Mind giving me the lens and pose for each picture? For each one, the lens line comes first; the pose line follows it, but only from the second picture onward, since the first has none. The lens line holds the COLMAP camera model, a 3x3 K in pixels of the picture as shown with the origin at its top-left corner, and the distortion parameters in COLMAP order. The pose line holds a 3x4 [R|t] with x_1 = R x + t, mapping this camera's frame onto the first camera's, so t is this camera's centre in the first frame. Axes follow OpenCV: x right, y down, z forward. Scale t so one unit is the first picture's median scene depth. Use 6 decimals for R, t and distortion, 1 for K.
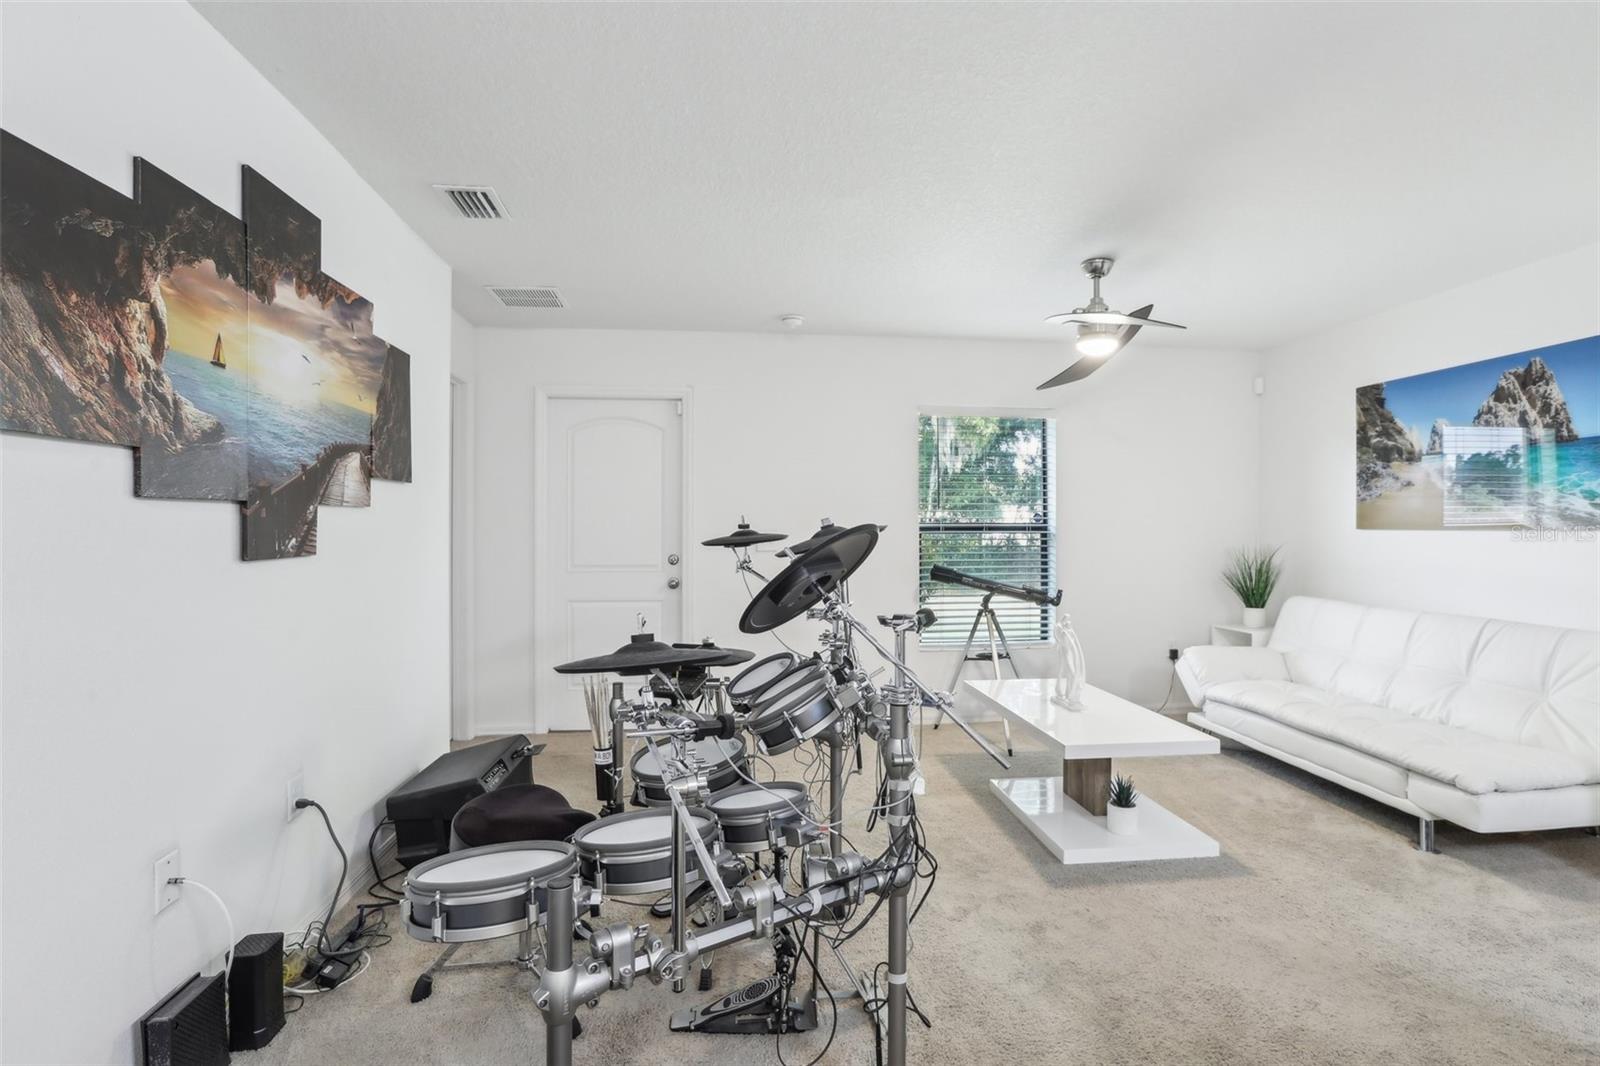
lens RADIAL K [[758.3, 0, 806.0], [0, 758.3, 528.3], [0, 0, 1]] dist [-0.046166, 0.017009]
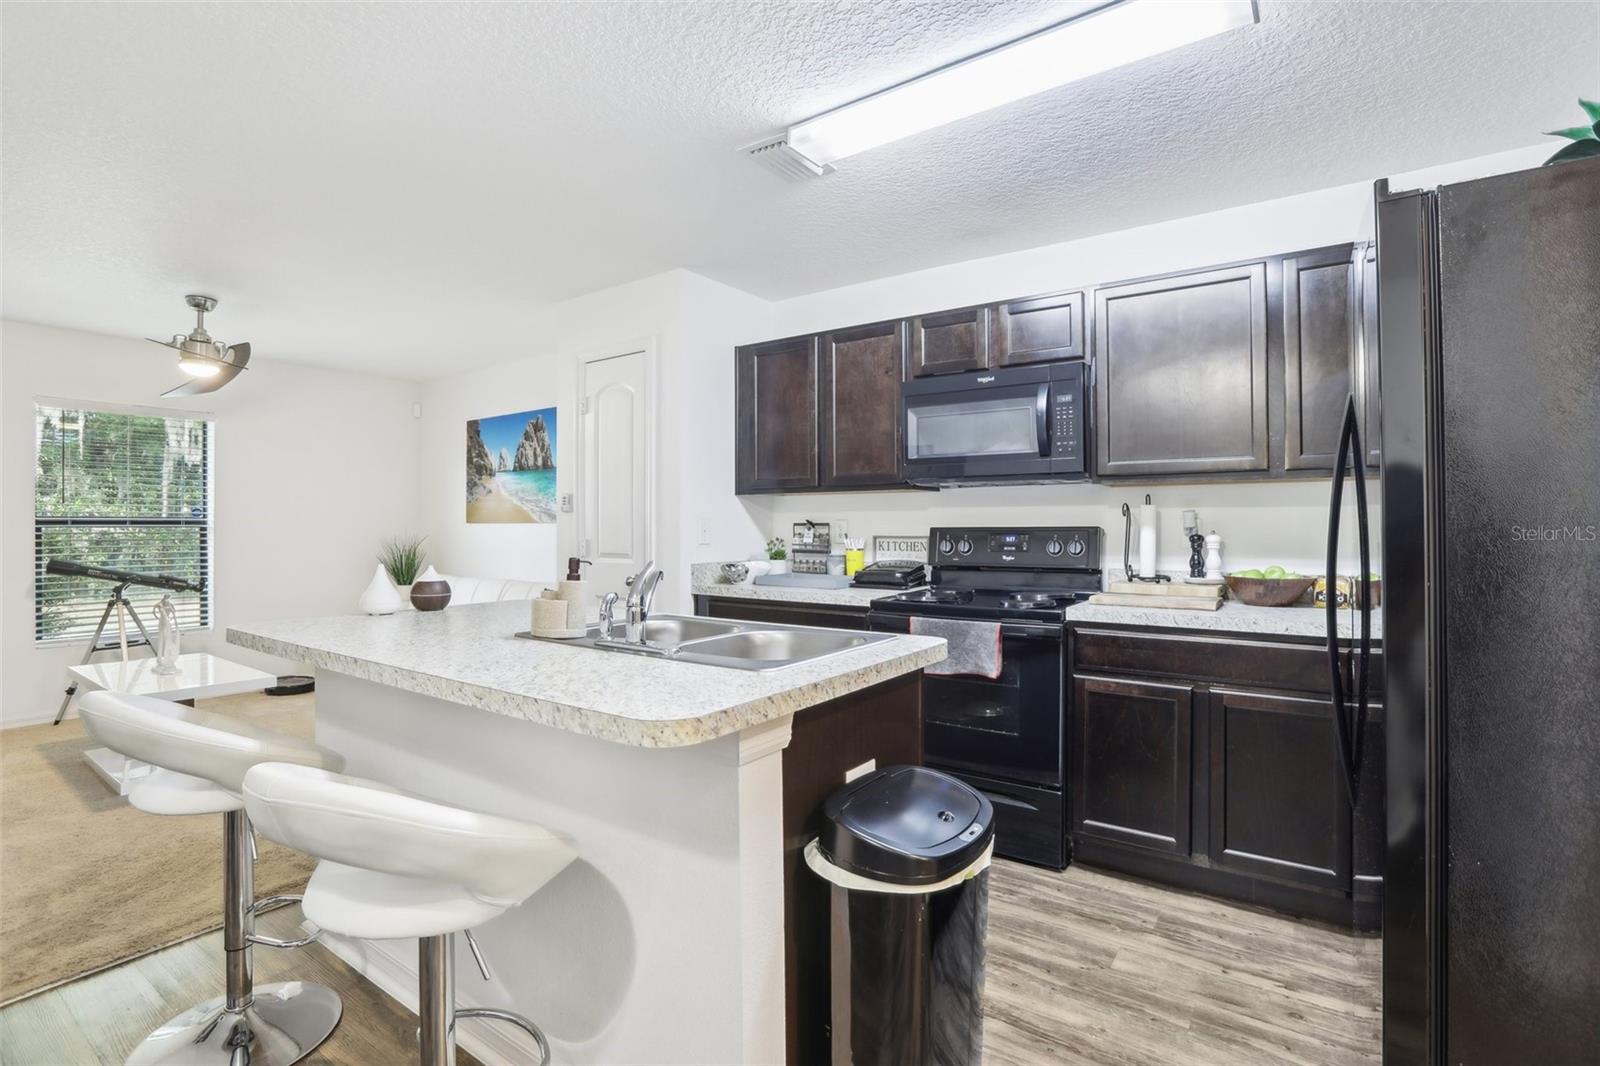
lens RADIAL K [[747.4, 0, 806.1], [0, 747.4, 520.1], [0, 0, 1]] dist [-0.056910, 0.020368]
pose [[0.668027, 0.004420, 0.744124, 0.175519], [0.002581, 0.999963, -0.008258, 0.011042], [-0.744132, 0.007437, 0.667991, -0.494357]]
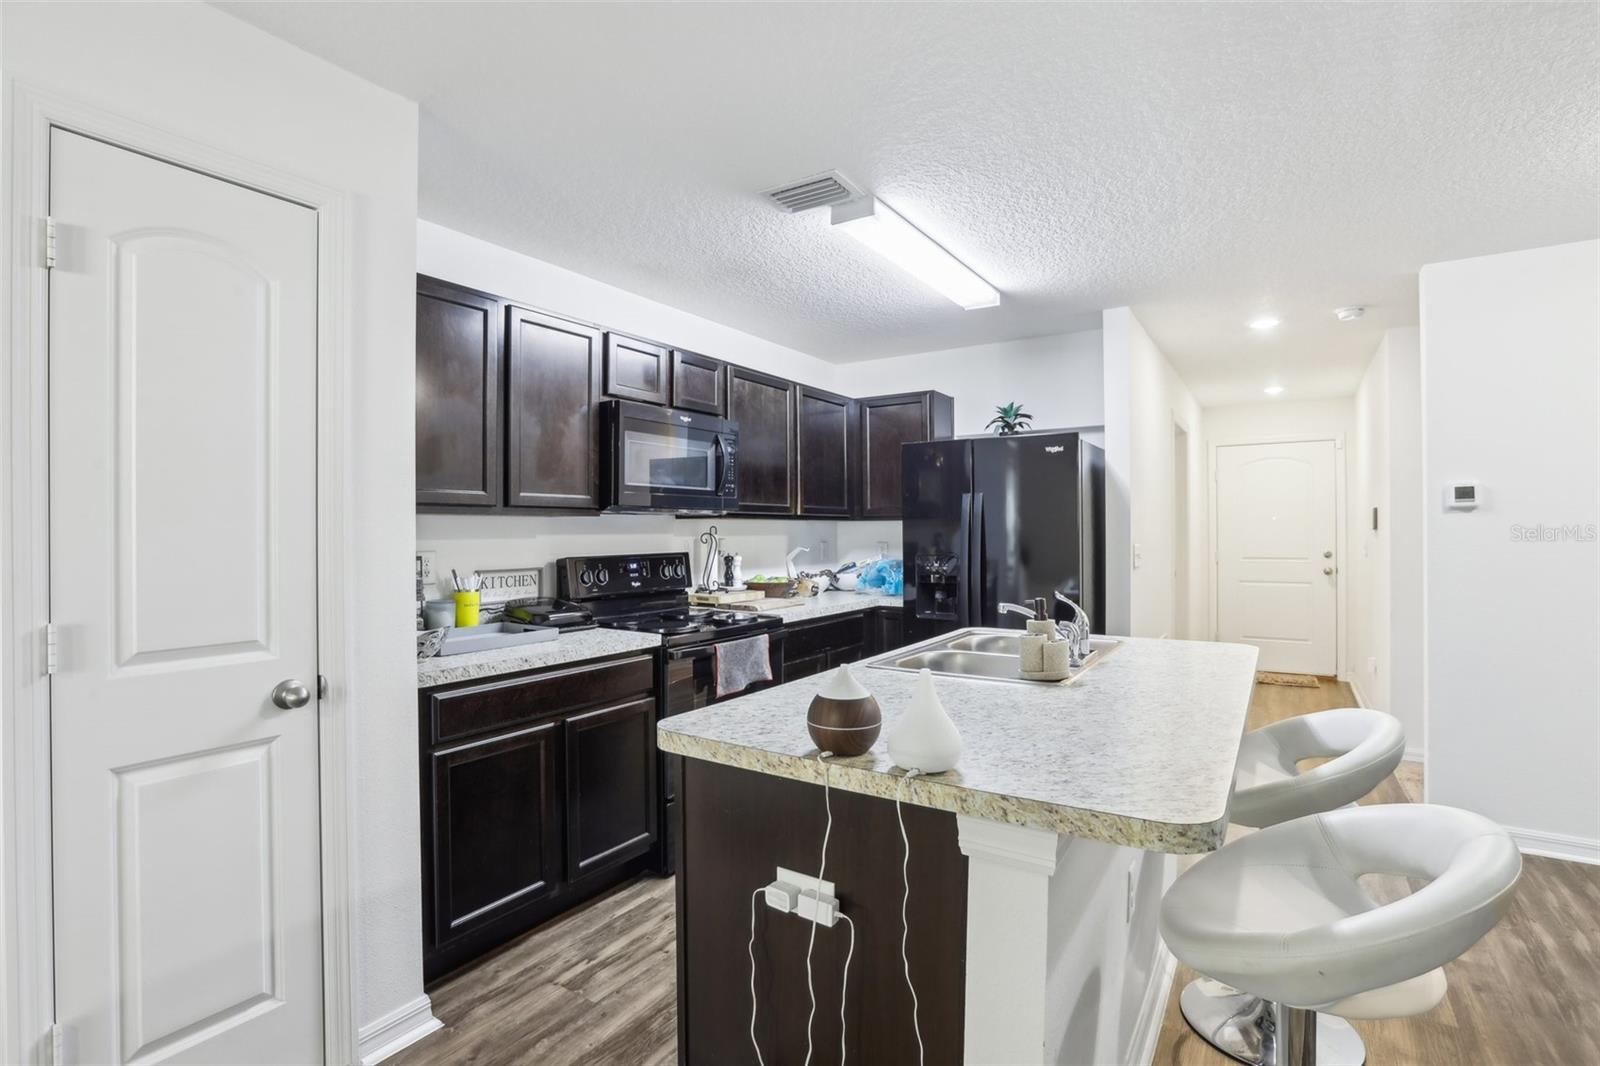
lens RADIAL K [[748.3, 0, 800.0], [0, 748.3, 533.0], [0, 0, 1]] dist [-0.064174, 0.031805]
pose [[-0.758762, -0.001523, 0.651366, 0.239240], [0.003031, 0.999978, 0.005869, -0.021797], [-0.651361, 0.006428, -0.758741, 0.582658]]
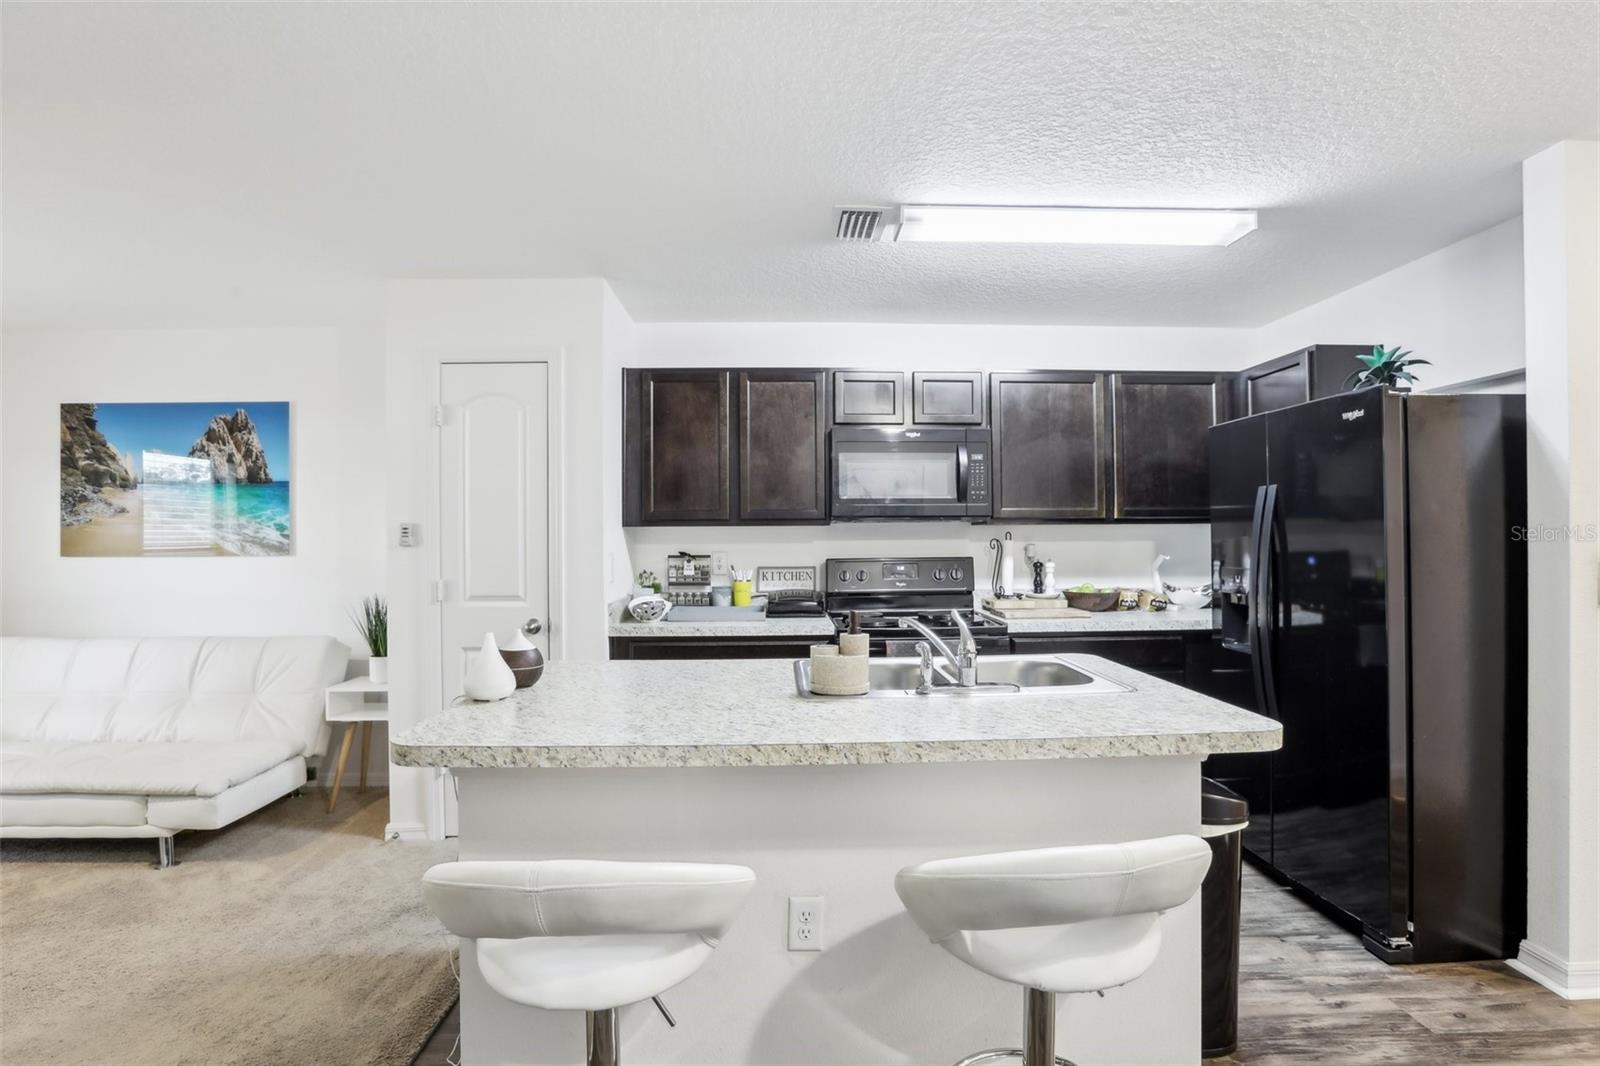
lens RADIAL K [[749.1, 0, 806.0], [0, 749.1, 535.3], [0, 0, 1]] dist [-0.051591, 0.016128]
pose [[0.088599, -0.000471, 0.996067, -0.086589], [0.007428, 0.999972, -0.000187, -0.022957], [-0.996040, 0.007415, 0.088600, -0.000846]]
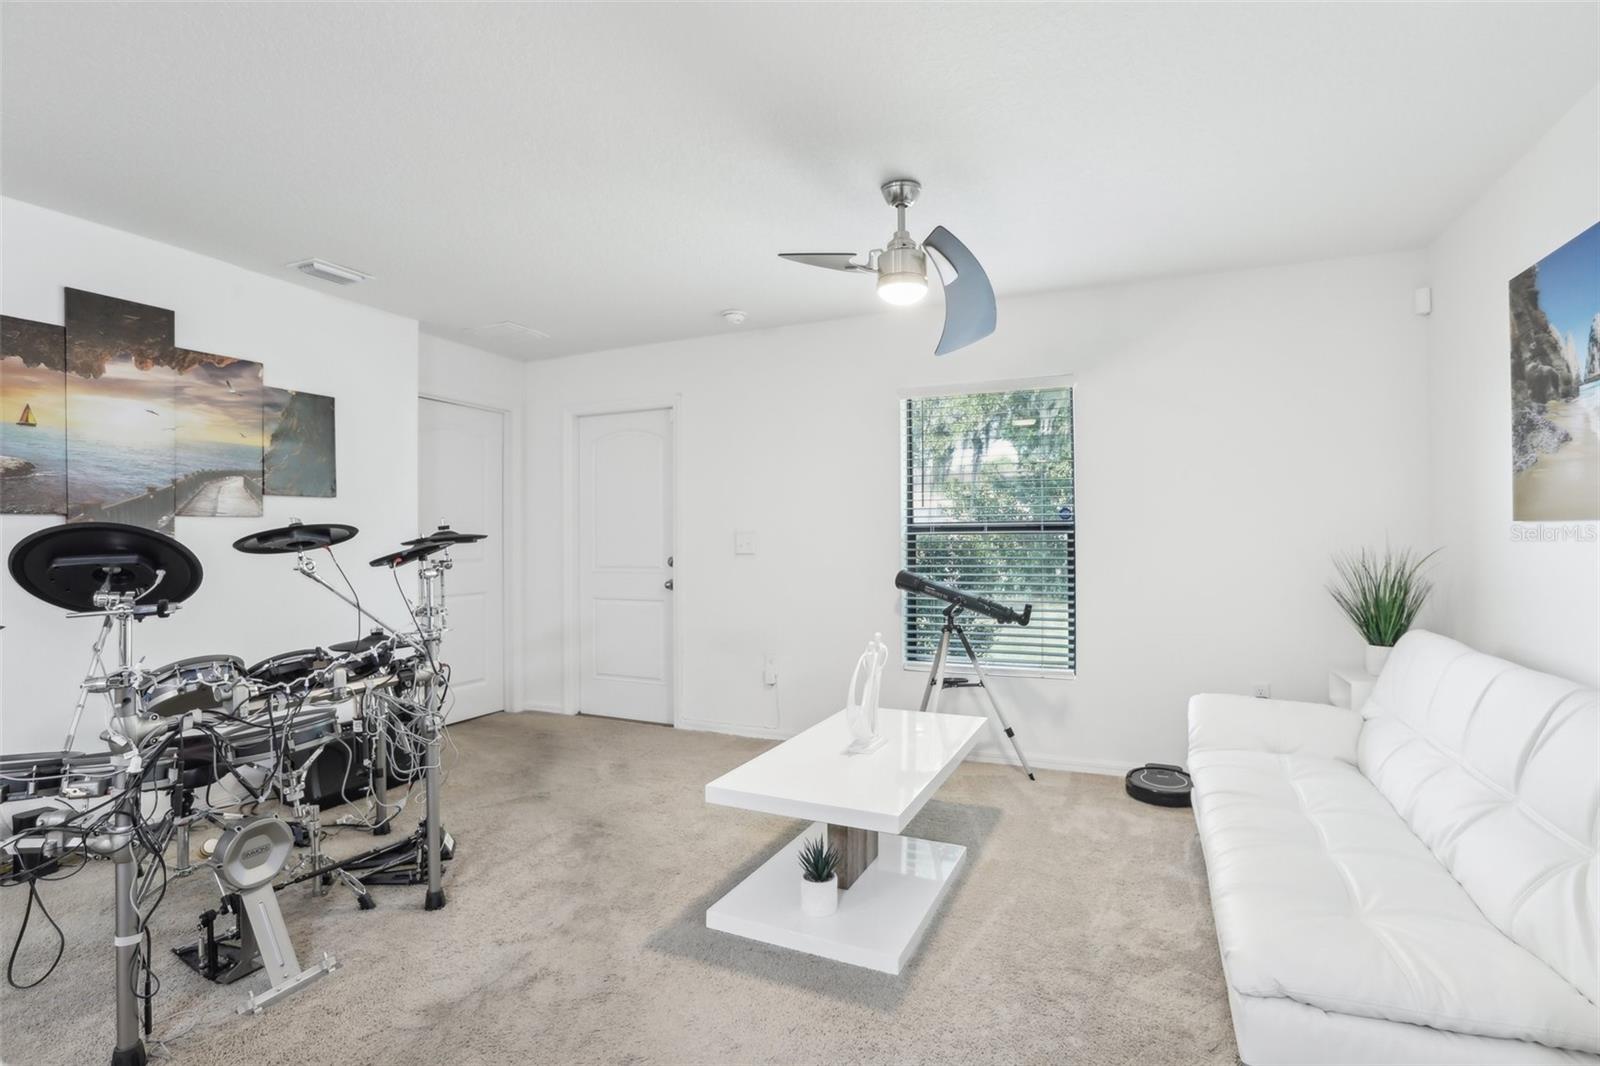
lens RADIAL K [[758.3, 0, 806.0], [0, 758.3, 528.3], [0, 0, 1]] dist [-0.046166, 0.017009]
pose [[0.860787, -0.012393, -0.508814, 0.700297], [0.008242, 0.999912, -0.010411, 0.010731], [0.508898, 0.004768, 0.860814, 0.270307]]
